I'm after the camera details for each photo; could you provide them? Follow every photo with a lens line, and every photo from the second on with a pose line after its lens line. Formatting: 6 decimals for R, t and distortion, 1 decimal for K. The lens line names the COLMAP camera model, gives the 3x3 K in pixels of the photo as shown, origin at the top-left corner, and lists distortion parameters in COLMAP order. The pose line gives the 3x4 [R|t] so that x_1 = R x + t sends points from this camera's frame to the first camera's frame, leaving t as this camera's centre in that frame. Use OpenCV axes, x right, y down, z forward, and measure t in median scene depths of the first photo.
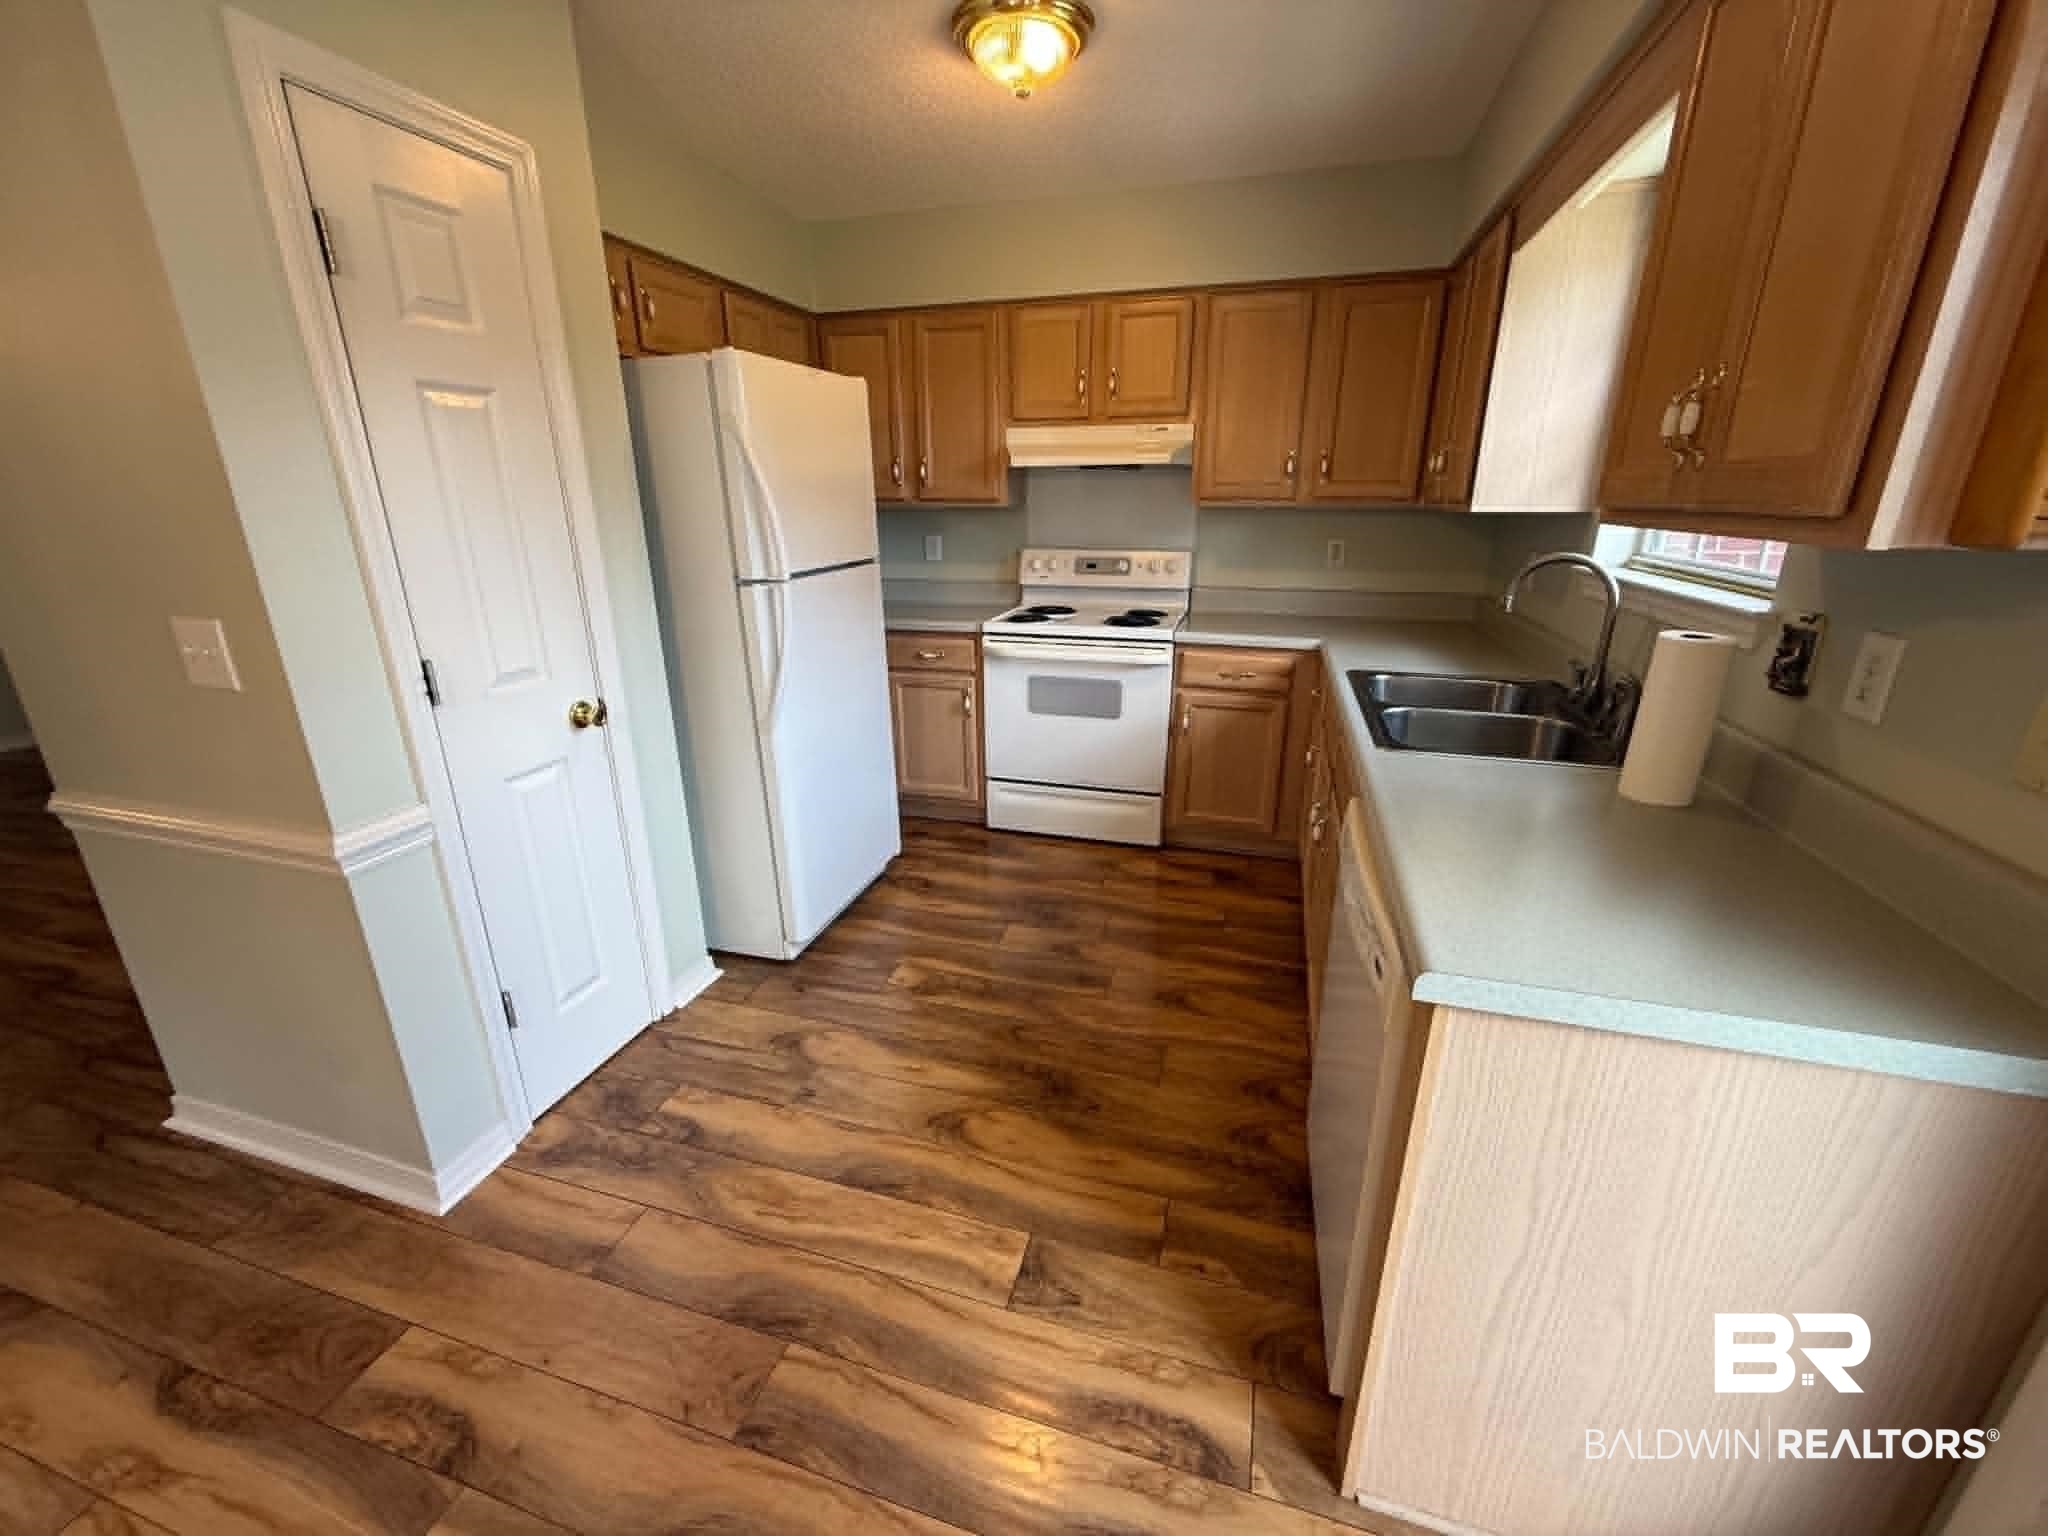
lens RADIAL K [[816.5, 0, 1017.3], [0, 816.5, 768.8], [0, 0, 1]] dist [0.000723, -0.000091]
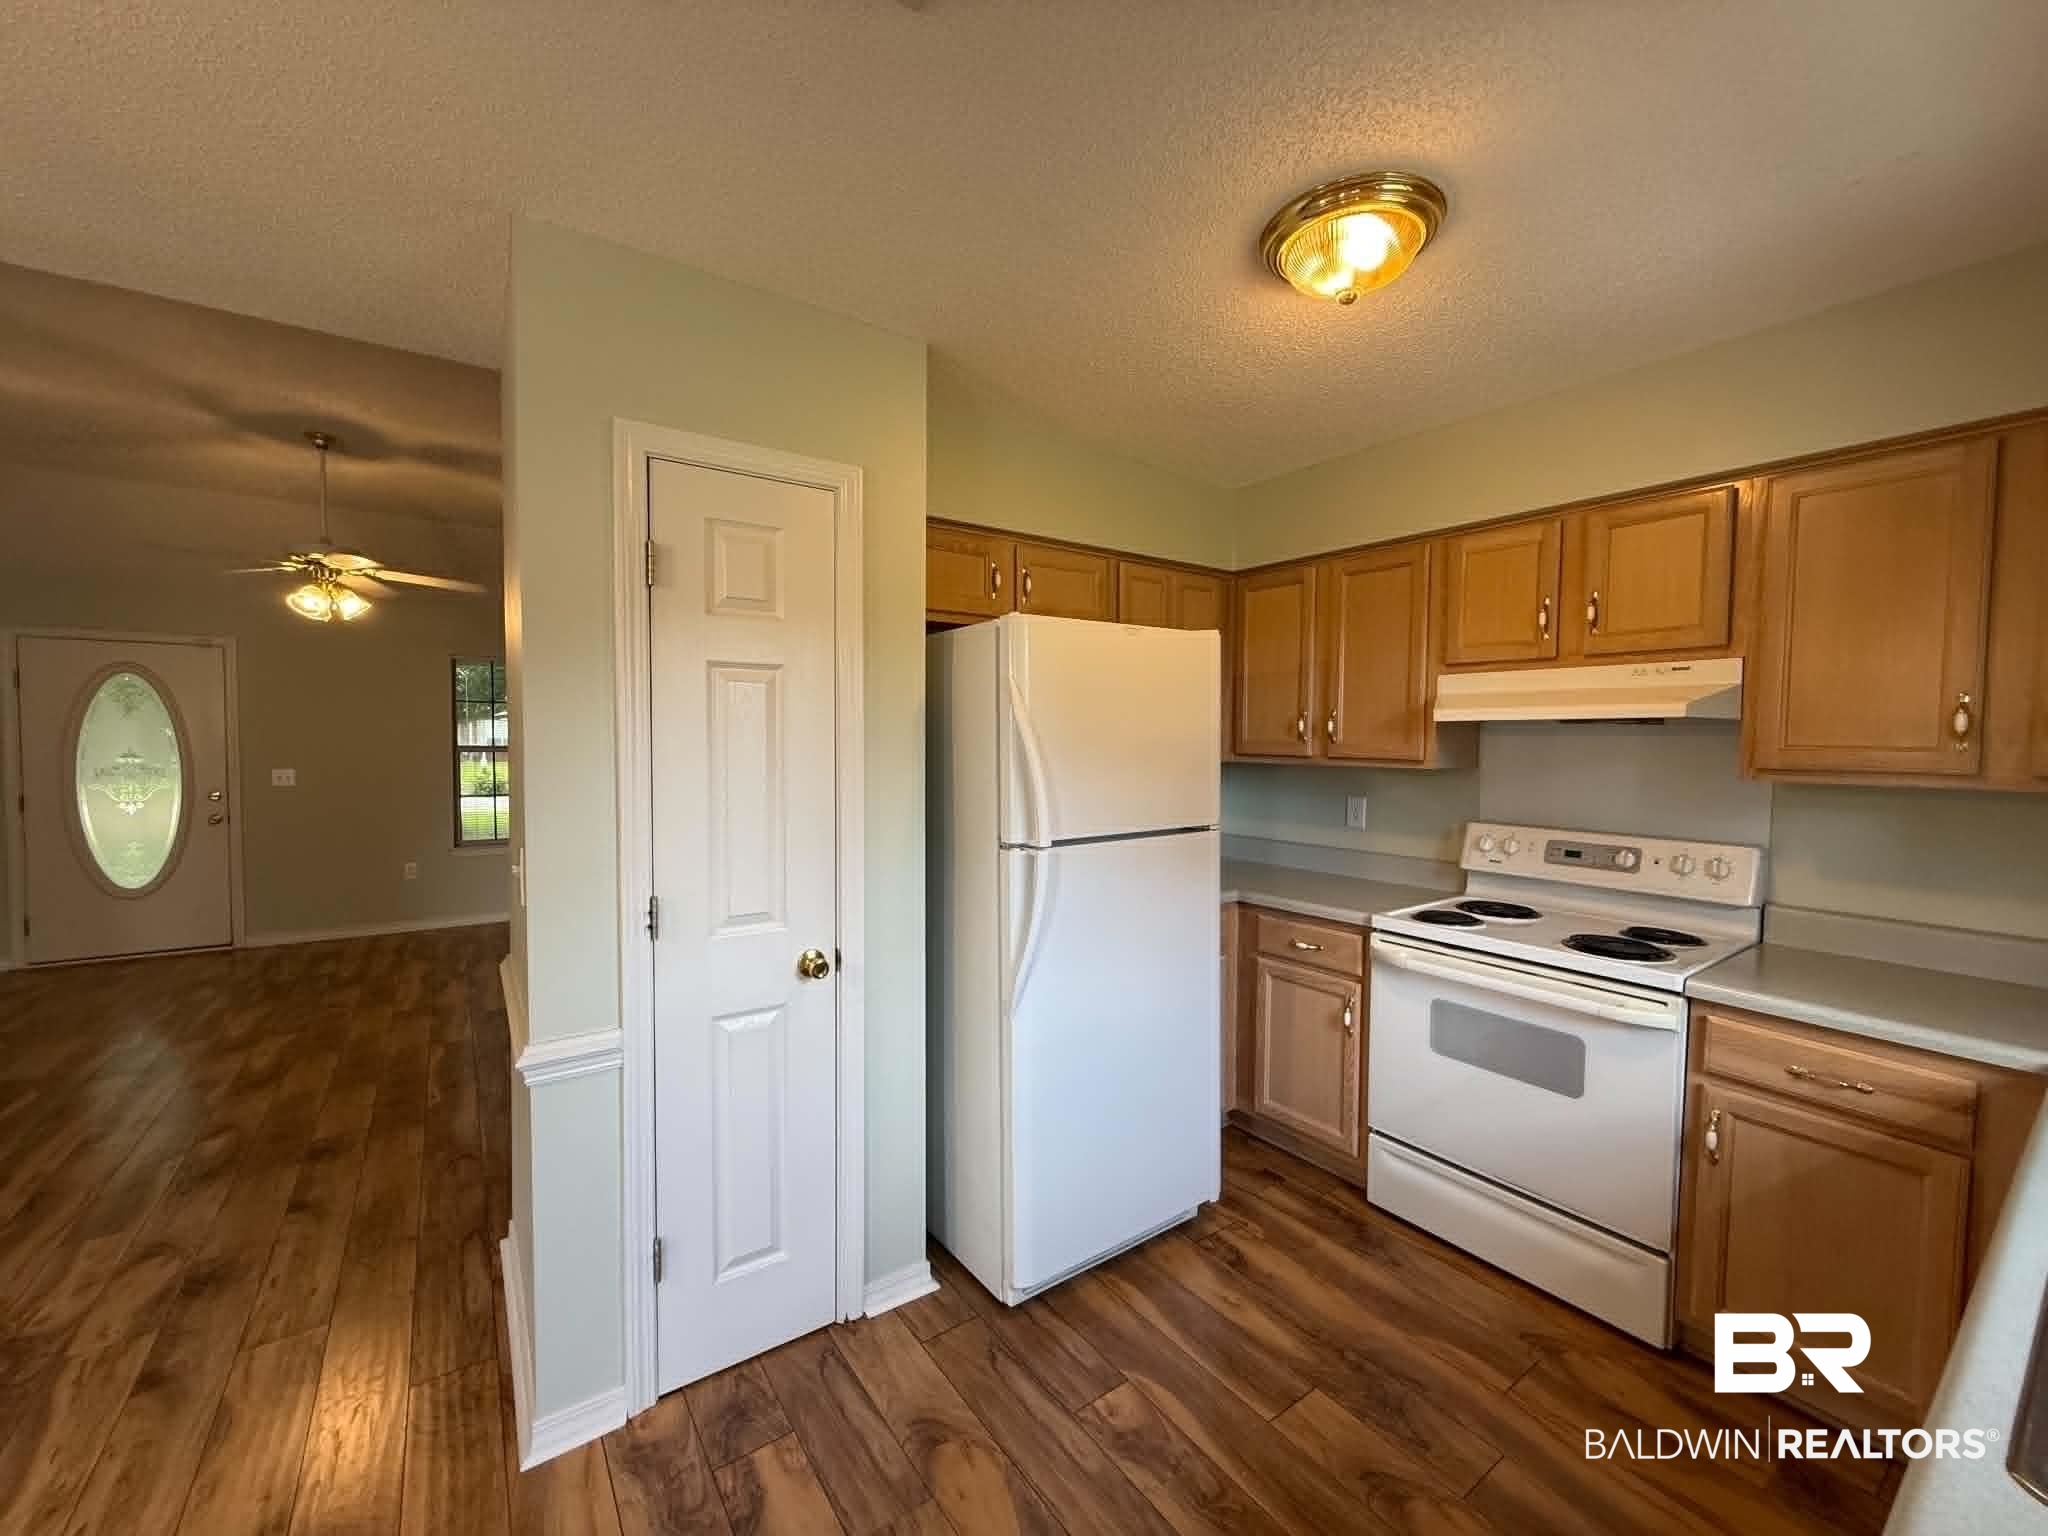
lens RADIAL K [[813.5, 0, 1014.9], [0, 813.5, 768.3], [0, 0, 1]] dist [0.000490, 0.000205]
pose [[0.786152, 0.035090, -0.617037, 0.223864], [-0.207899, 0.955219, -0.210558, -0.114802], [0.582017, 0.293812, 0.758242, 0.273807]]
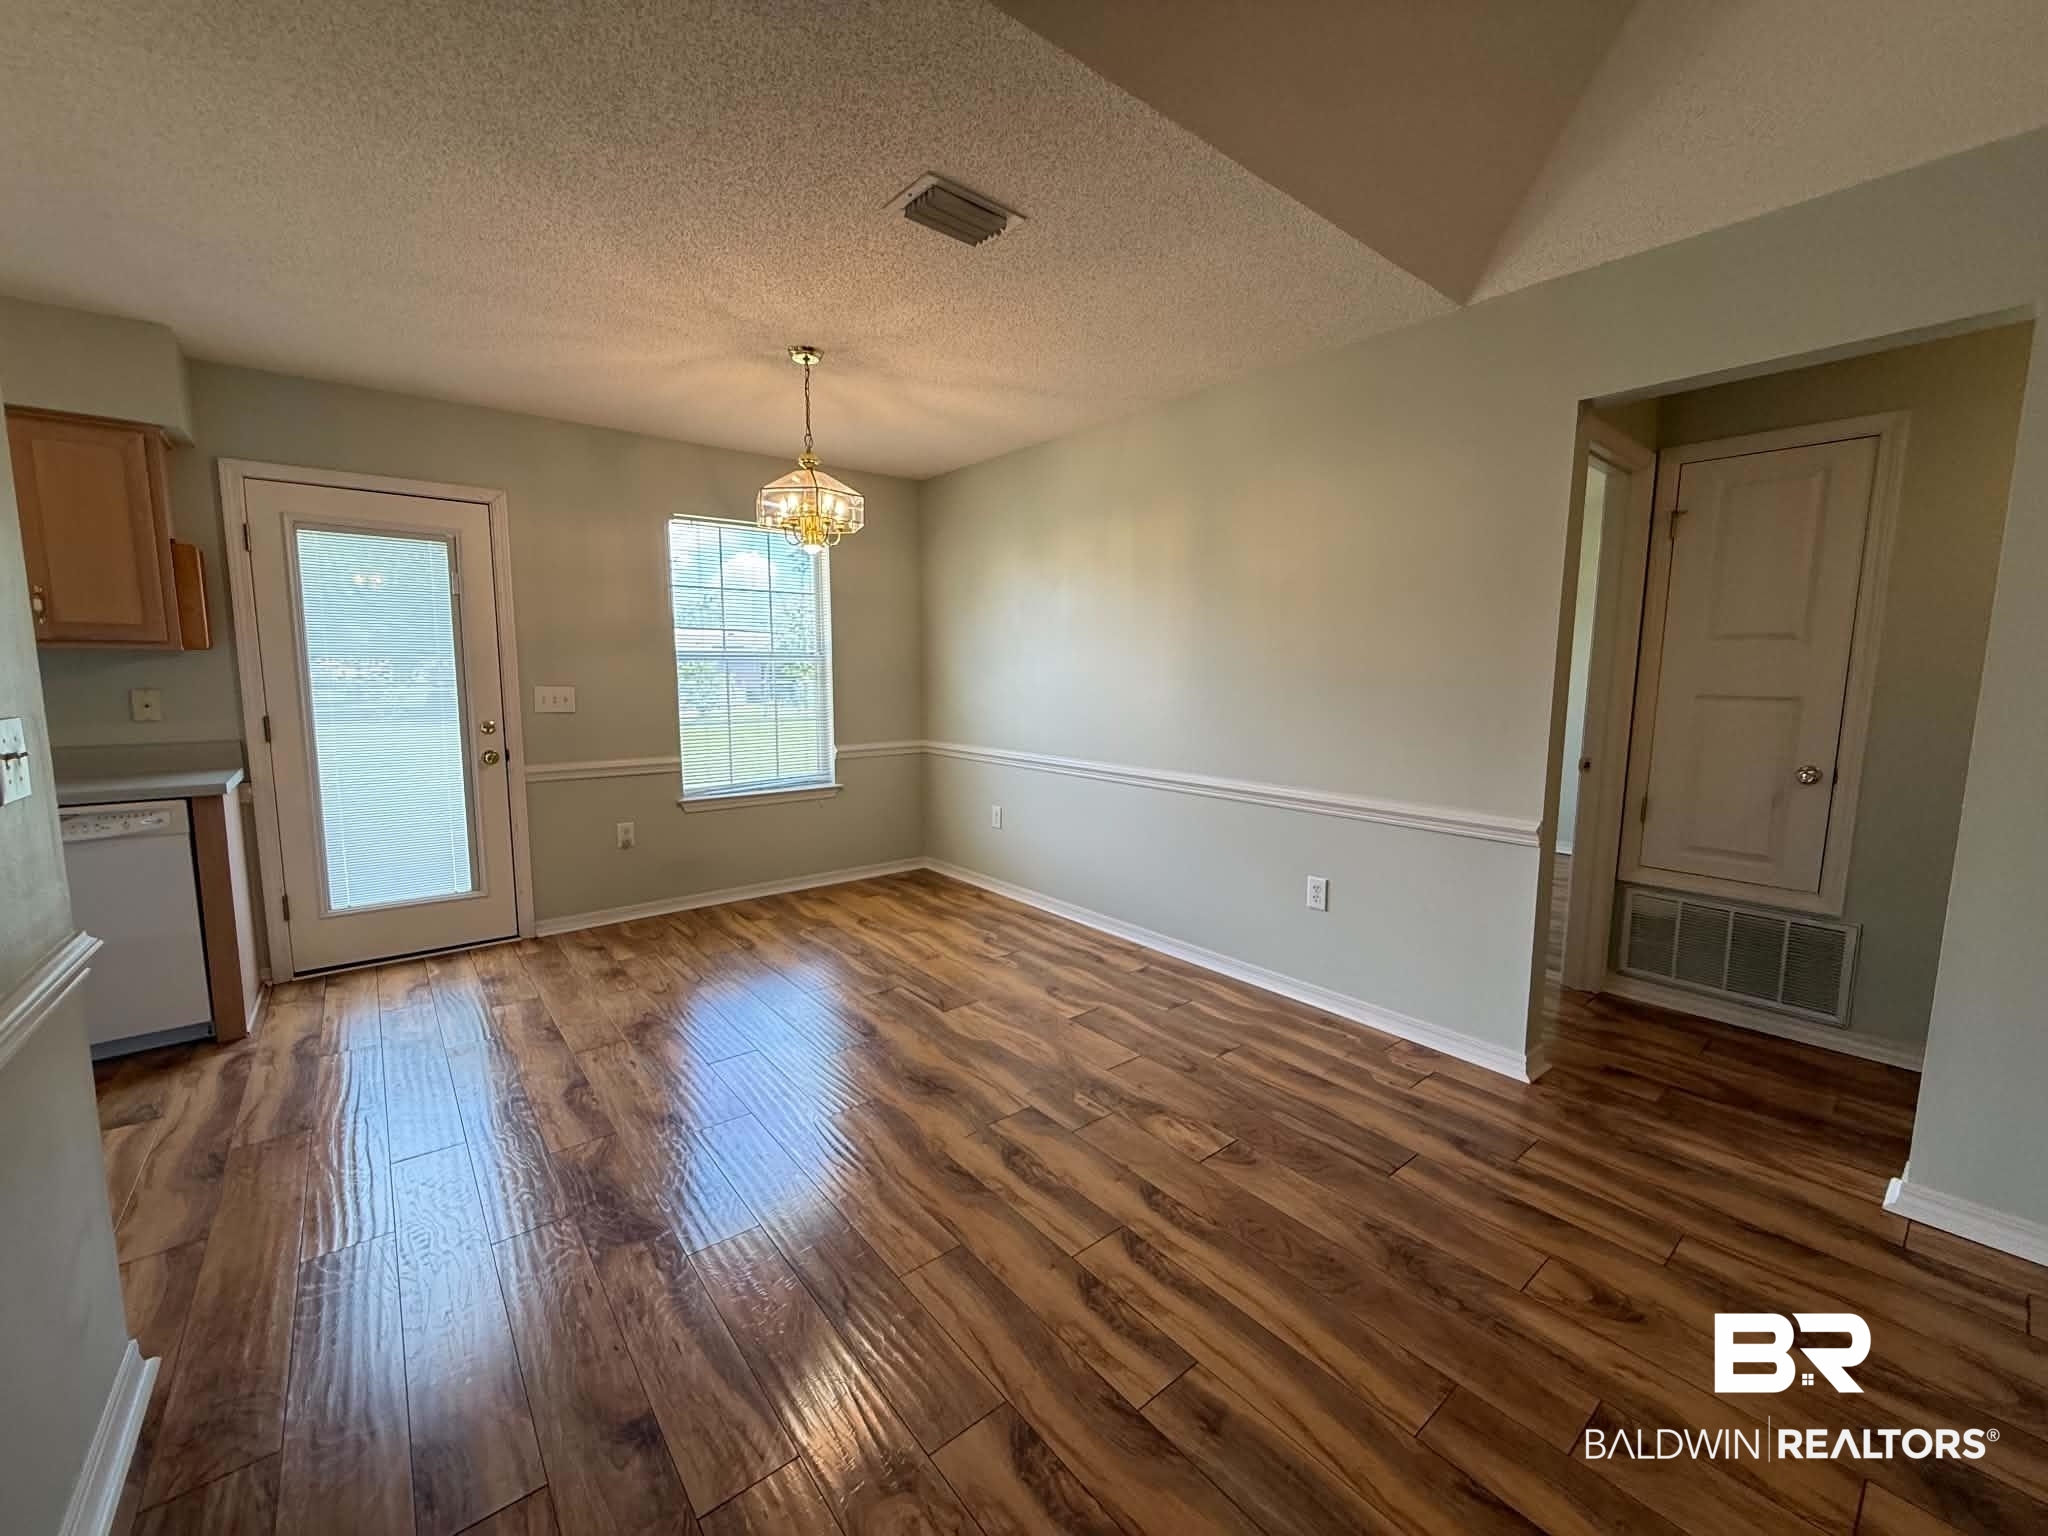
lens RADIAL K [[816.5, 0, 1017.3], [0, 816.5, 768.8], [0, 0, 1]] dist [0.000723, -0.000091]
pose [[-0.828440, -0.063796, 0.556432, -1.437469], [0.179774, 0.910633, 0.372061, -0.159921], [-0.530442, 0.408262, -0.742936, 0.661121]]
